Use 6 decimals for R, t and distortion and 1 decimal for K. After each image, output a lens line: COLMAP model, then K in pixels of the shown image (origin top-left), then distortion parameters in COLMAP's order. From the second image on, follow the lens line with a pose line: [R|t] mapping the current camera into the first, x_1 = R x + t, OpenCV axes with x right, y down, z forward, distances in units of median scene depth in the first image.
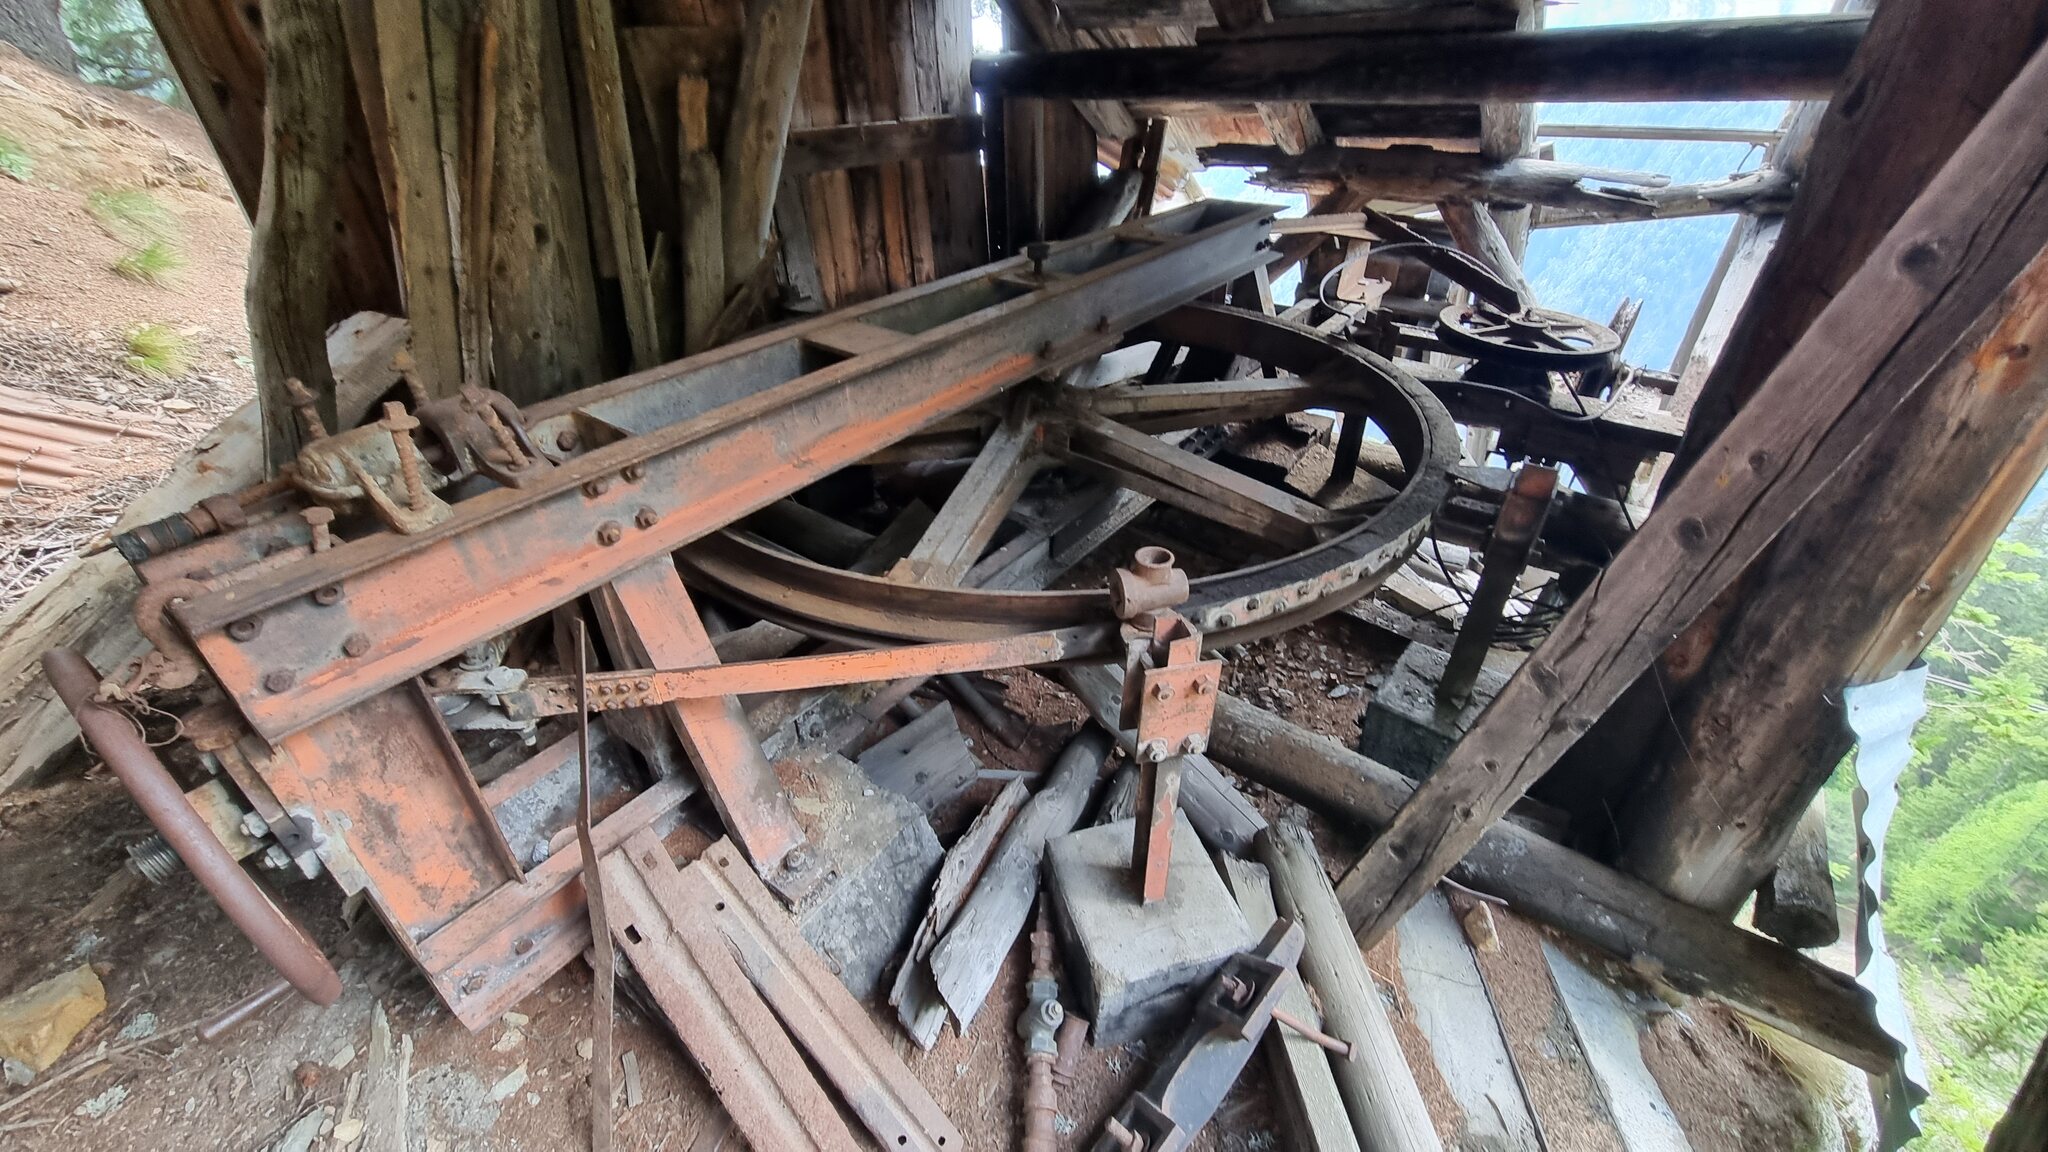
lens RADIAL K [[830.0, 0, 1023.3], [0, 830.0, 576.6], [0, 0, 1]] dist [0.002523, 0.000123]
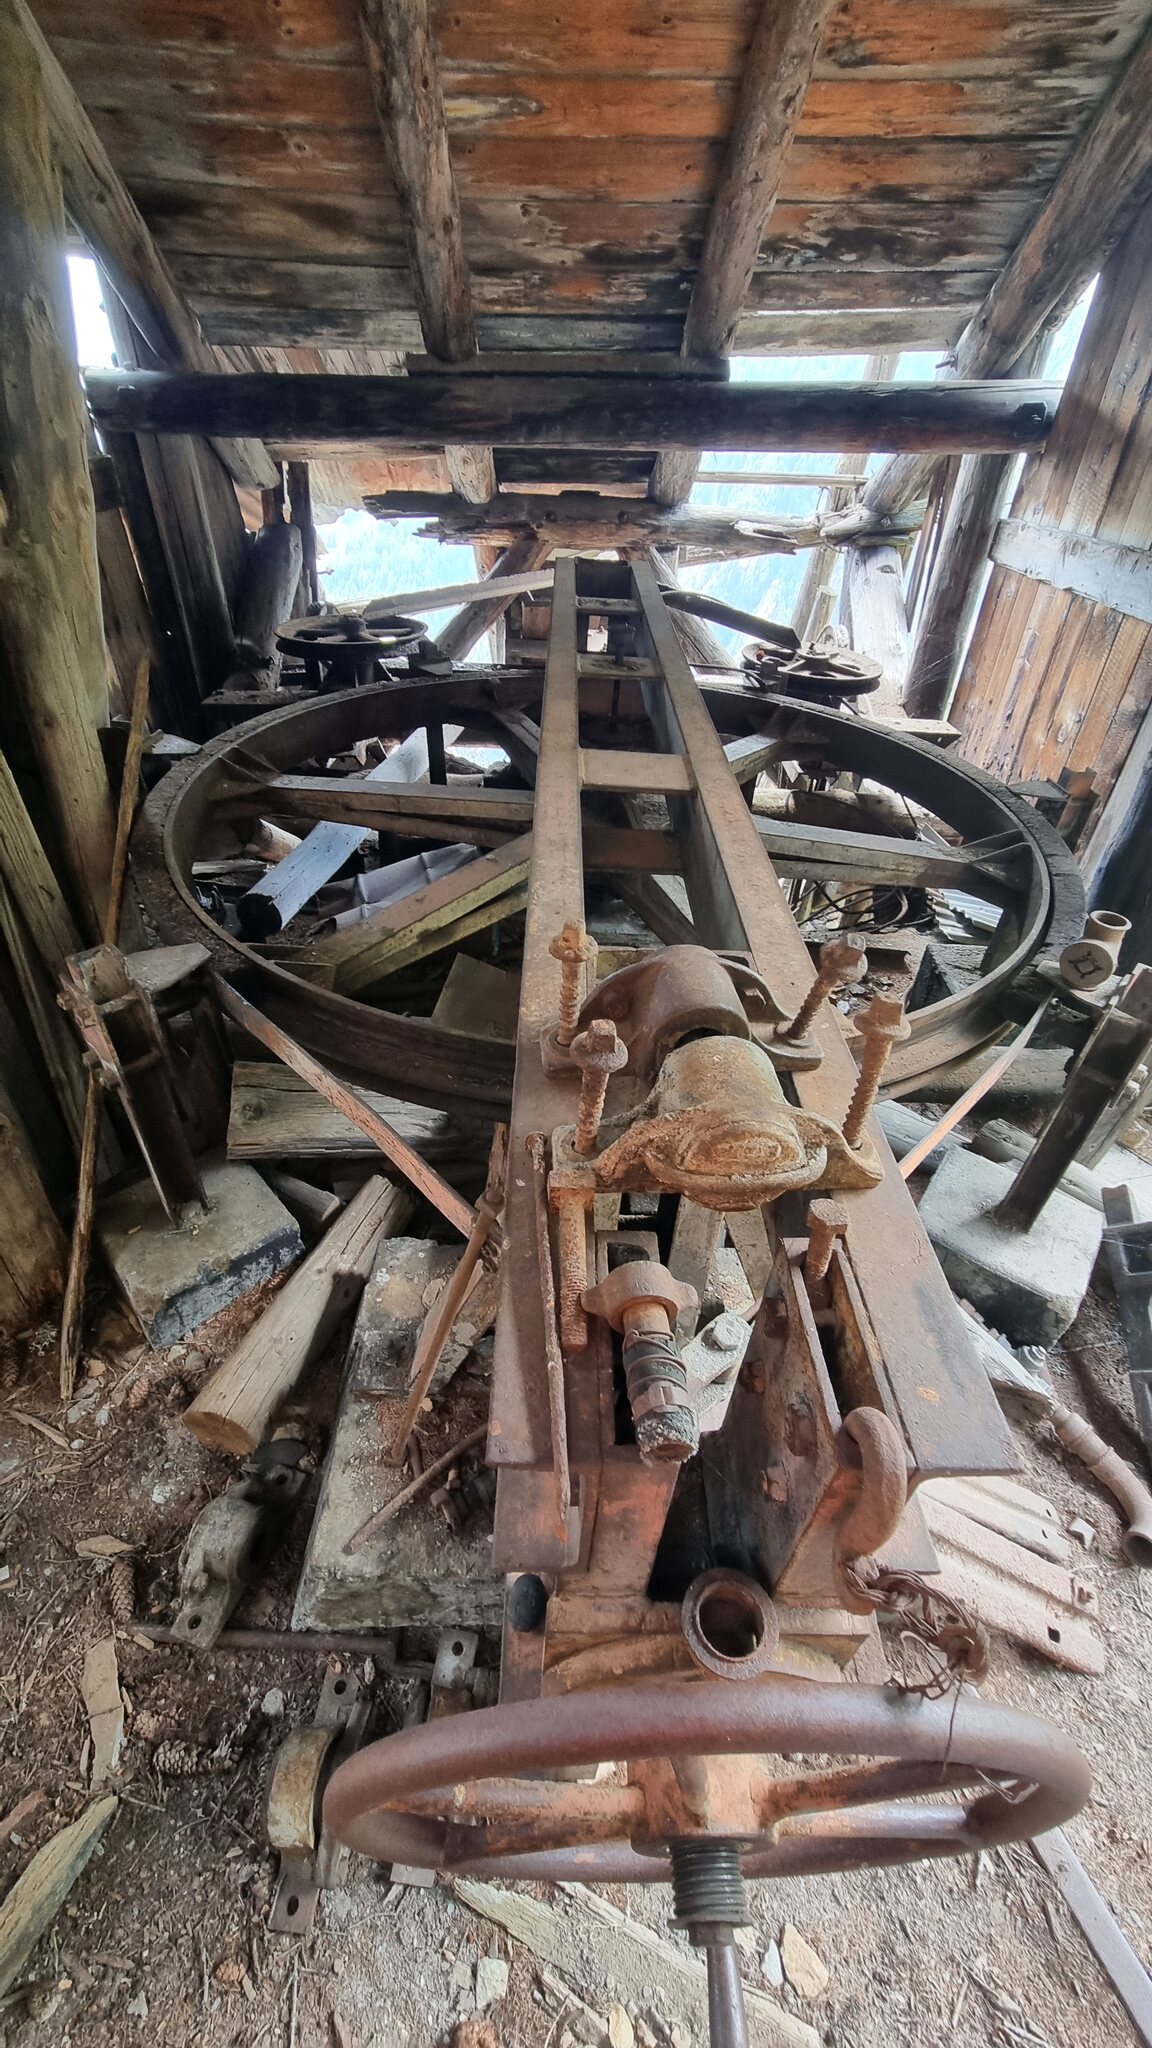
lens RADIAL K [[830.0, 0, 572.8], [0, 830.0, 1027.1], [0, 0, 1]] dist [0.002523, 0.000123]
pose [[0.804533, -0.332577, 0.492055, -0.273411], [0.281755, 0.943069, 0.176732, -0.078902], [-0.522820, -0.003548, 0.852436, 0.127619]]
